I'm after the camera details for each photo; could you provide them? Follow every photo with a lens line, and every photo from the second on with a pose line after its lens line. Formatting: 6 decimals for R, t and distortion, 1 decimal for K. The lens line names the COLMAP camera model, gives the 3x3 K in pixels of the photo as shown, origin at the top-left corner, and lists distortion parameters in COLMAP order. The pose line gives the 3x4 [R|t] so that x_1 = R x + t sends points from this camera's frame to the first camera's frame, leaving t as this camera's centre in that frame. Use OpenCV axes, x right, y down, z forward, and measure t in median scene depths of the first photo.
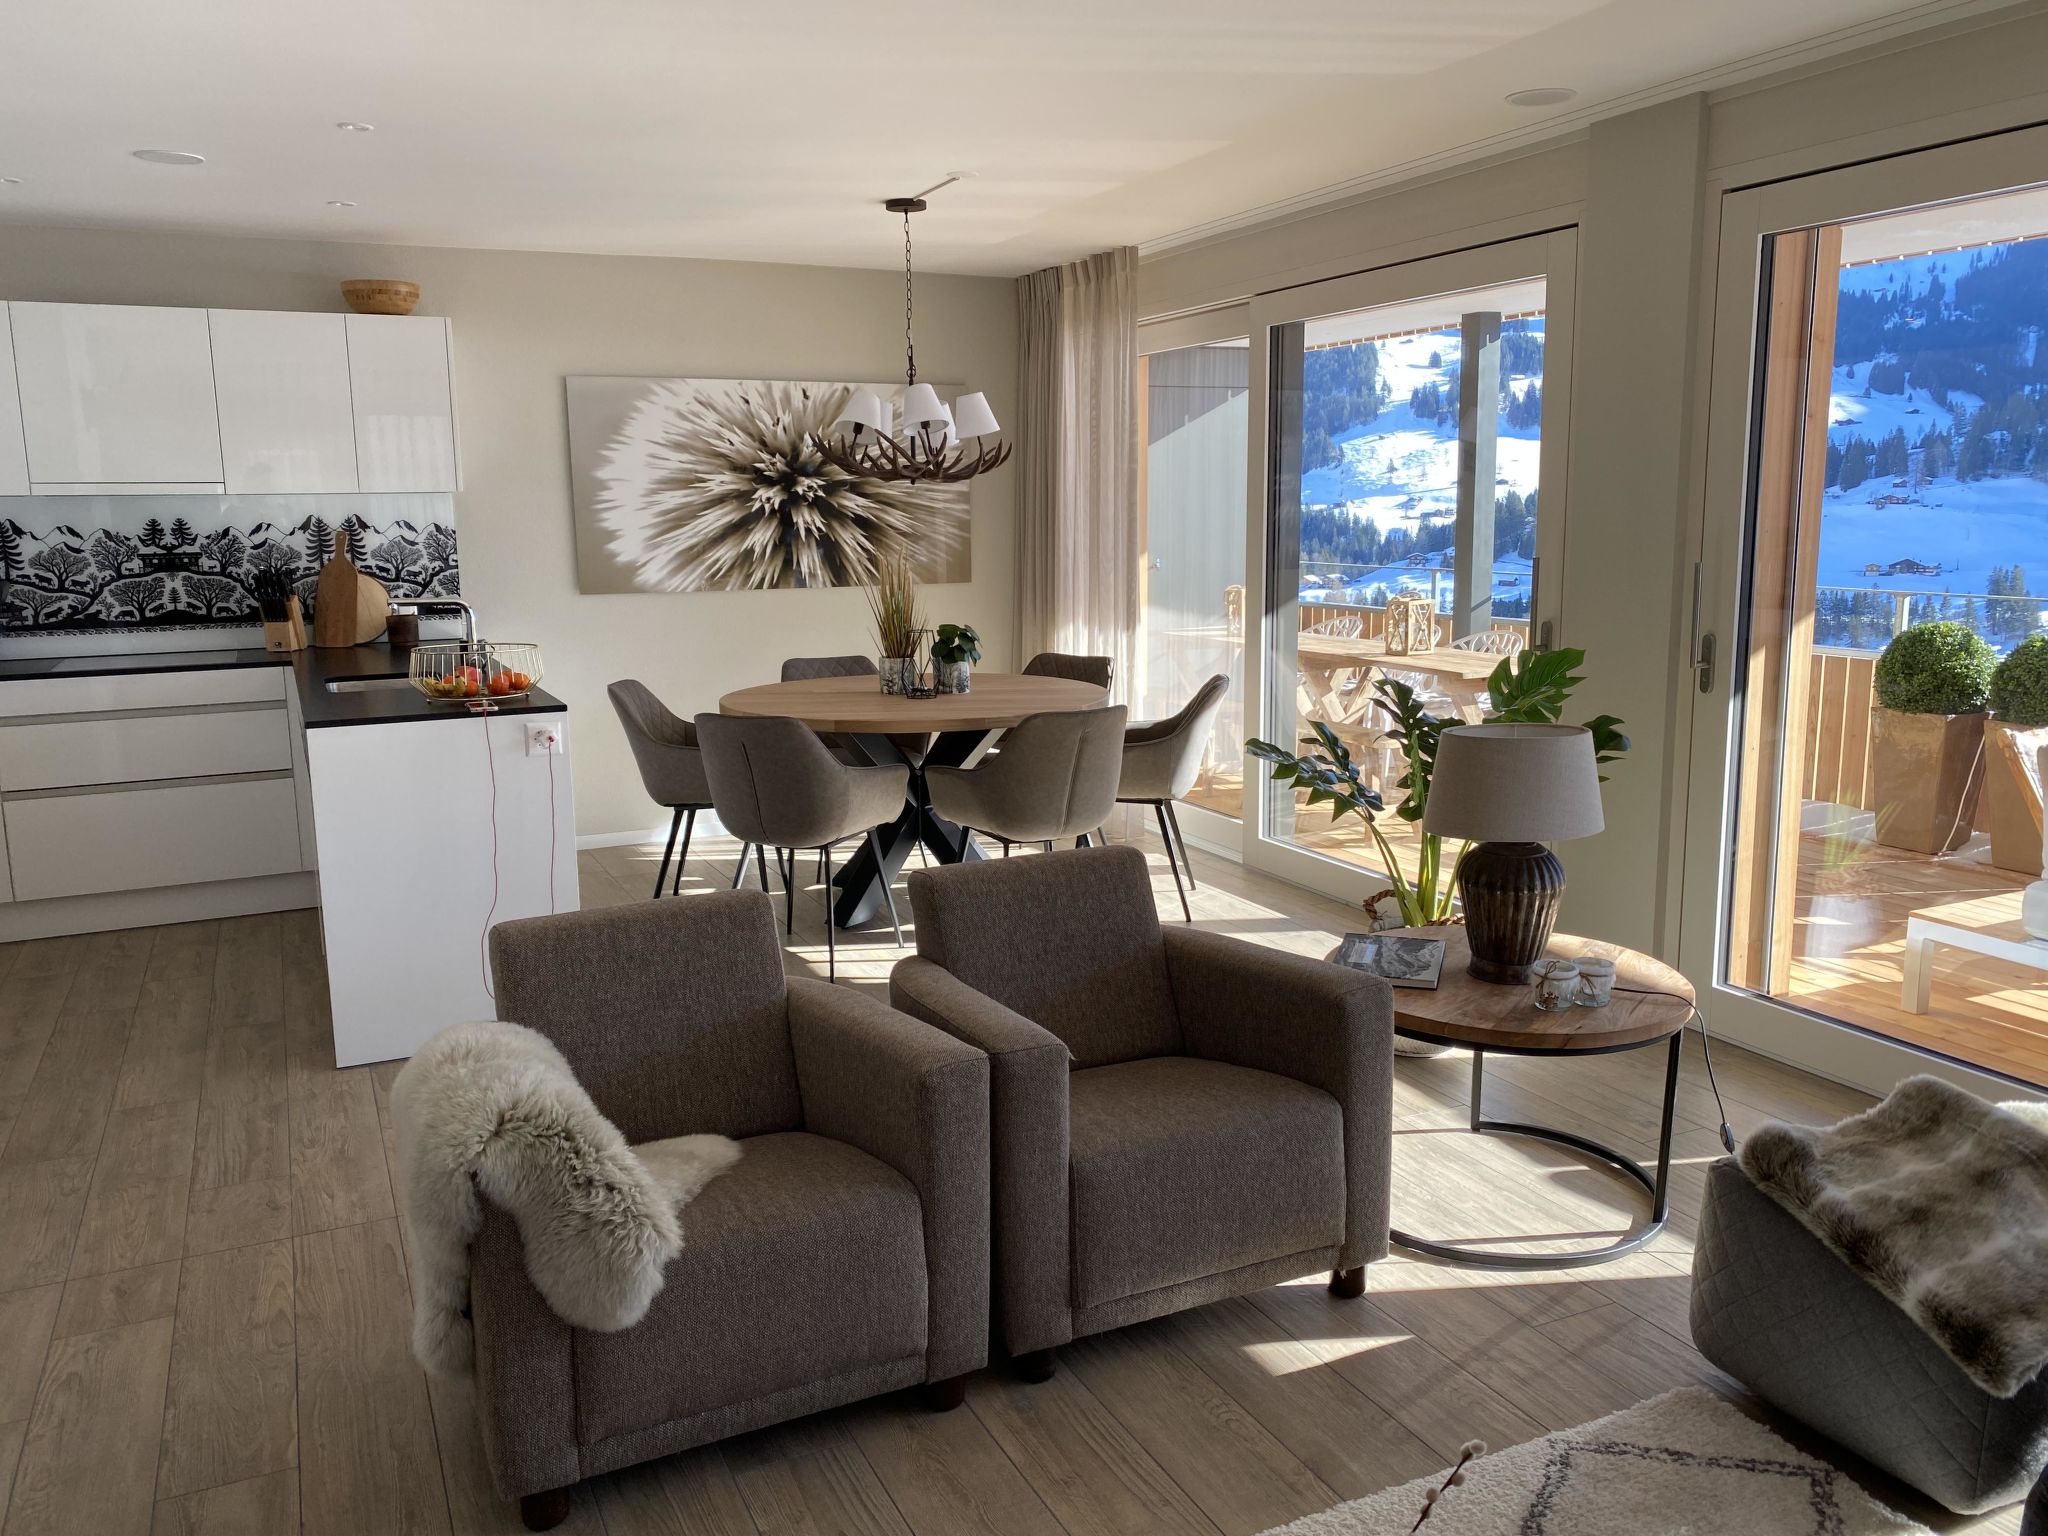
lens RADIAL K [[1571.9, 0, 1024.0], [0, 1571.9, 768.0], [0, 0, 1]] dist [-0.012244, 0.055540]
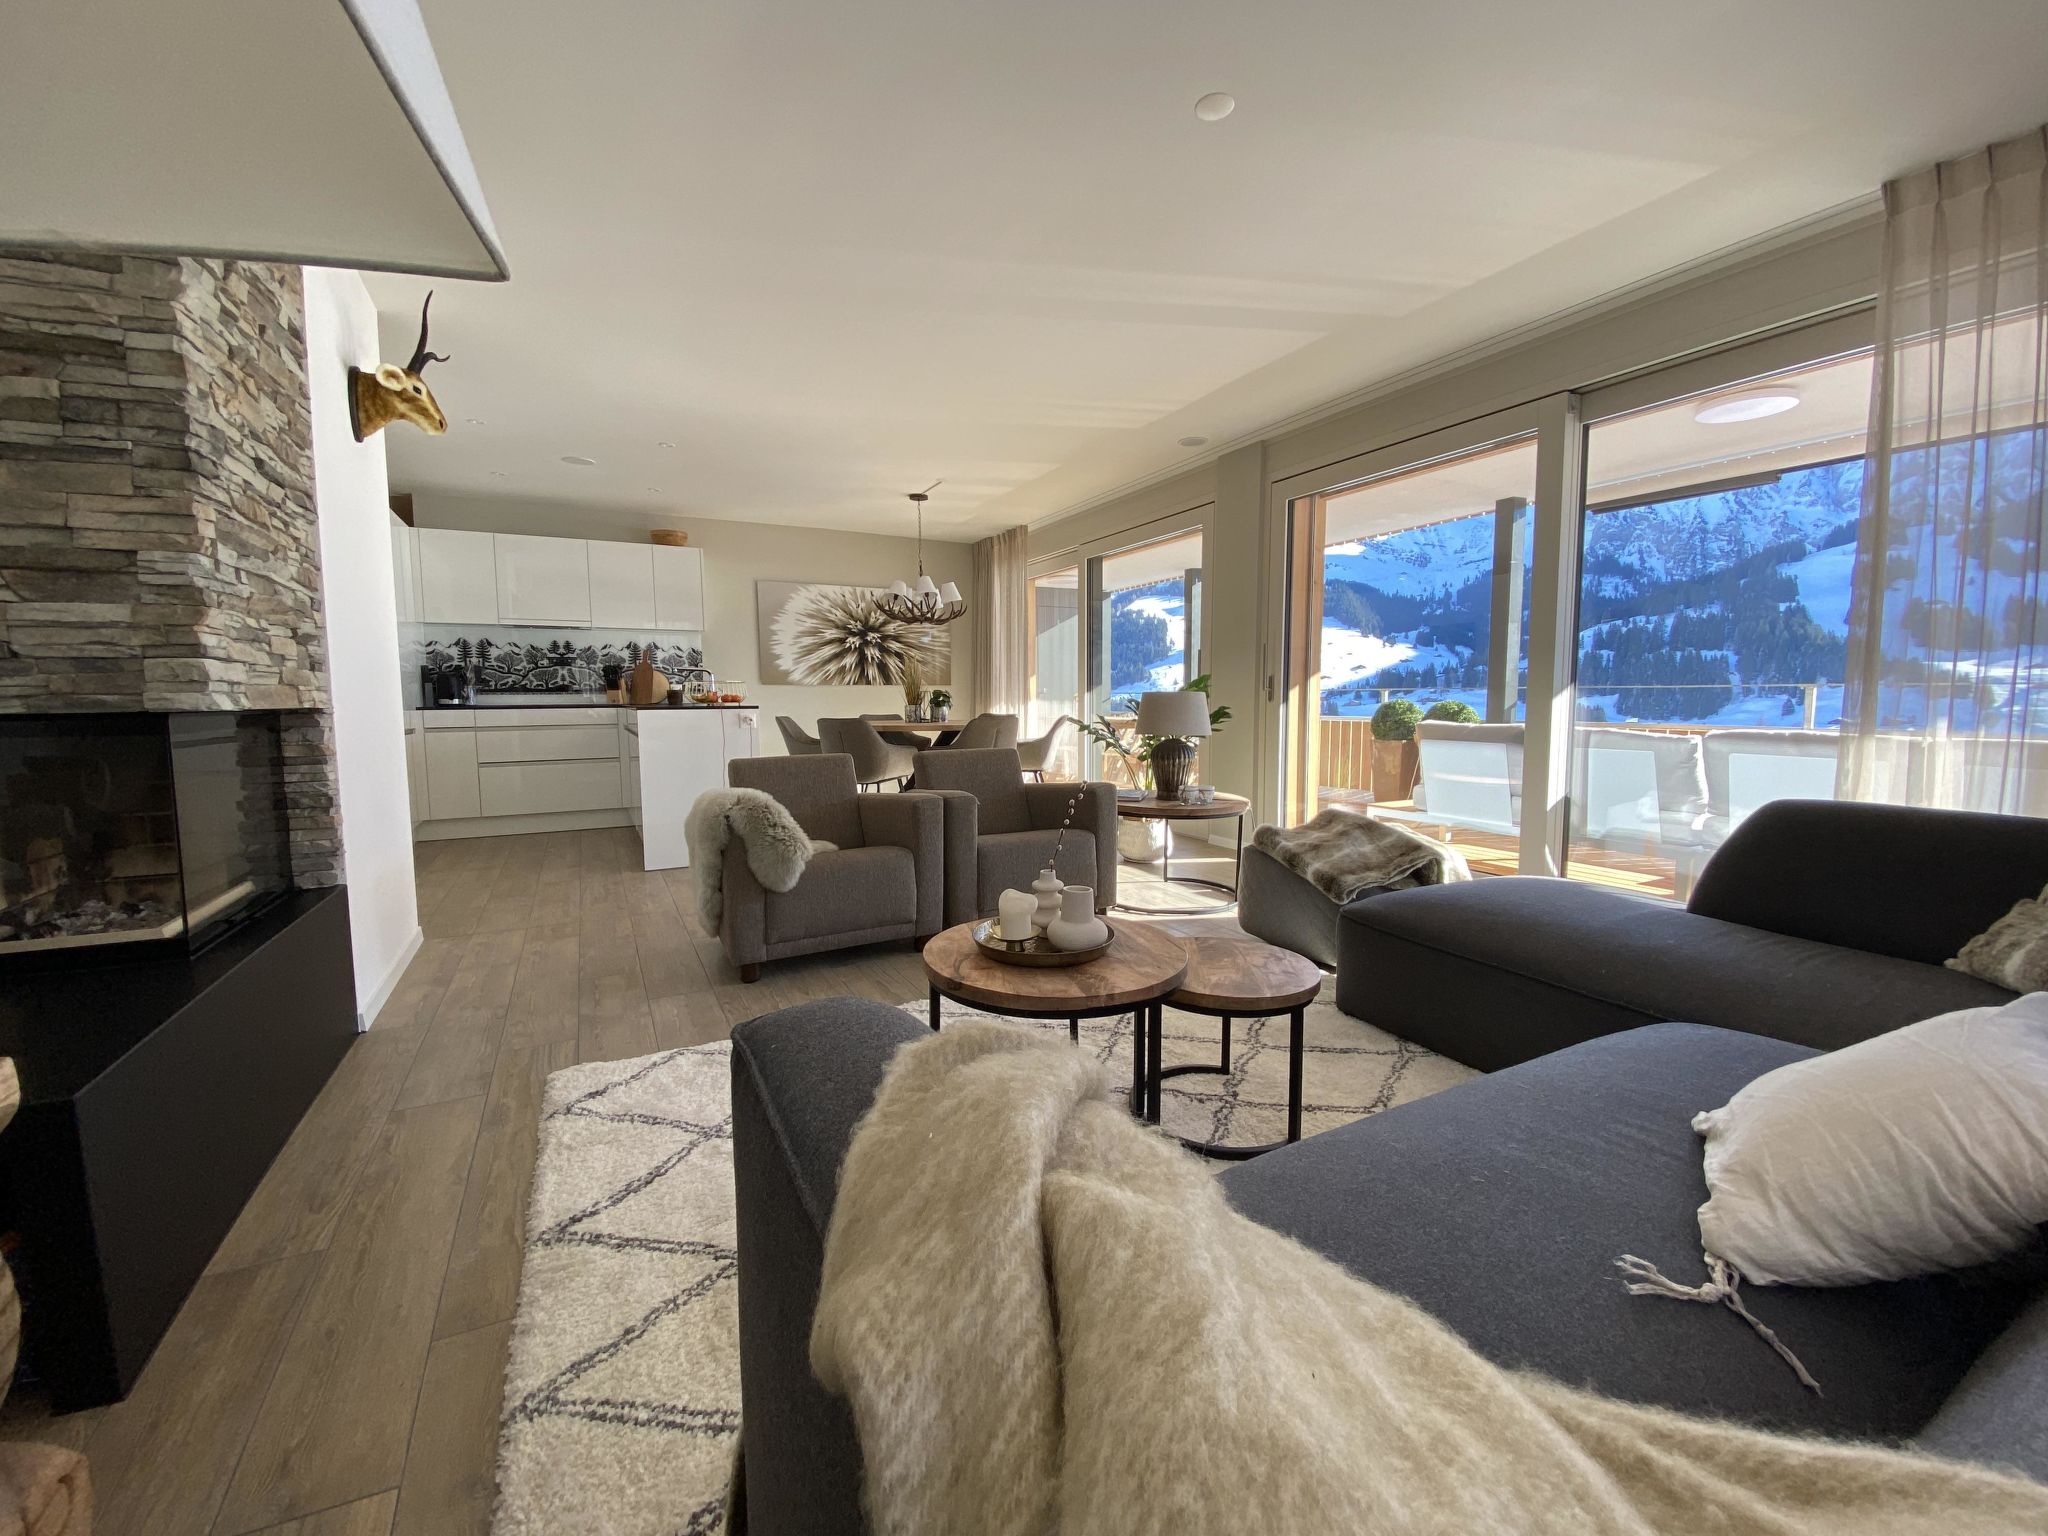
lens RADIAL K [[823.6, 0, 1024.0], [0, 823.6, 768.0], [0, 0, 1]] dist [0.034583, -0.000214]
pose [[0.999035, 0.001838, 0.043888, 0.019556], [0.001881, 0.996417, -0.084553, 0.103577], [-0.043887, 0.084553, 0.995452, -0.110151]]
